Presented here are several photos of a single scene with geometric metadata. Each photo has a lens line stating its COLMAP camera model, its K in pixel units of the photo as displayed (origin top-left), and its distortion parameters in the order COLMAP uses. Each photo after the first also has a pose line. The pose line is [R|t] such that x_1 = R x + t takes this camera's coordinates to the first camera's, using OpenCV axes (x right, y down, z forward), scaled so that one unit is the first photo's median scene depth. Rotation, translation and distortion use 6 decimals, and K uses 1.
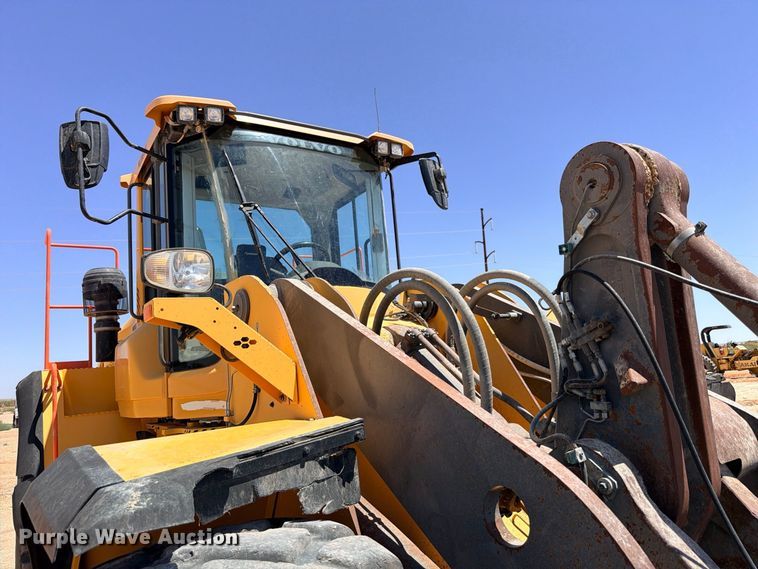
lens RADIAL K [[544.4, 0, 383.6], [0, 544.4, 287.5], [0, 0, 1]] dist [0.039776, -0.051813]
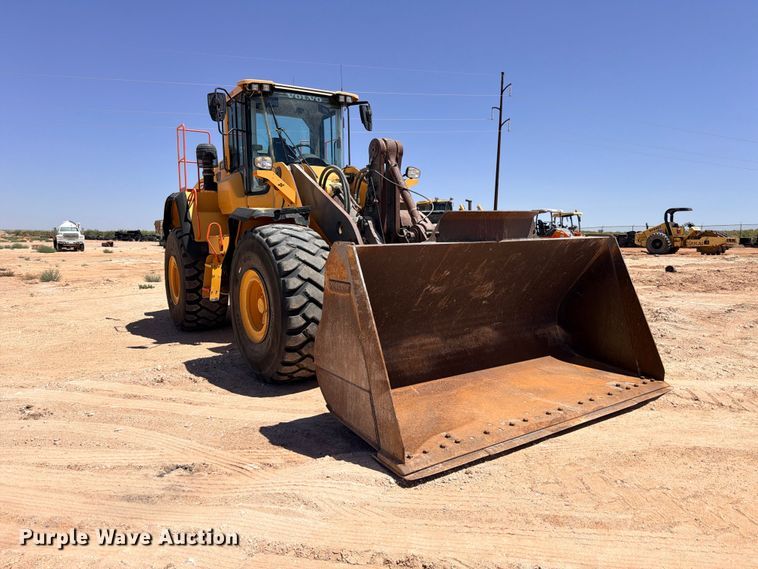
lens RADIAL K [[540.3, 0, 396.6], [0, 540.3, 300.6], [0, 0, 1]] dist [0.028518, -0.016429]
pose [[0.997122, 0.075061, 0.010642, 0.257164], [-0.075100, 0.958795, 0.273992, -0.098502], [0.010363, -0.274002, 0.961673, -1.298692]]
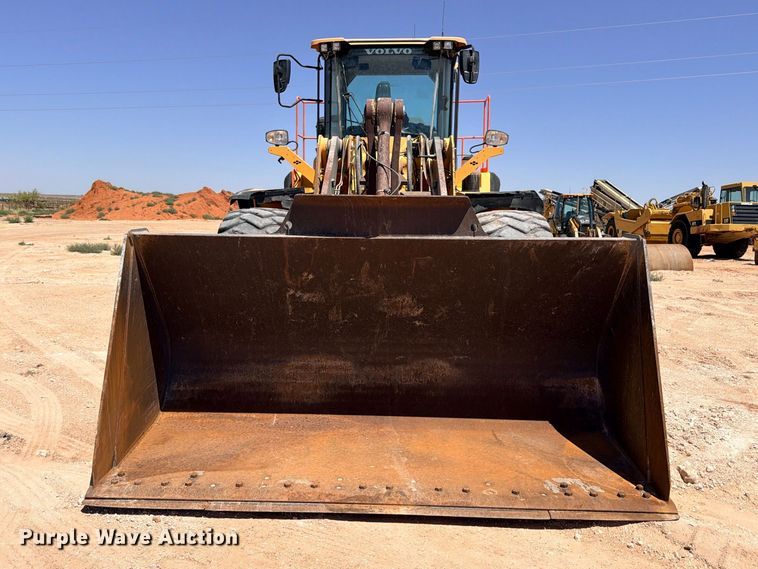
lens RADIAL K [[681.0, 0, 365.2], [0, 681.0, 309.2], [0, 0, 1]] dist [0.057999, -0.084165]
pose [[0.784030, 0.181102, -0.593717, 1.241954], [0.012485, 0.951697, 0.306784, -0.141255], [0.620598, -0.247940, 0.743898, -0.904137]]
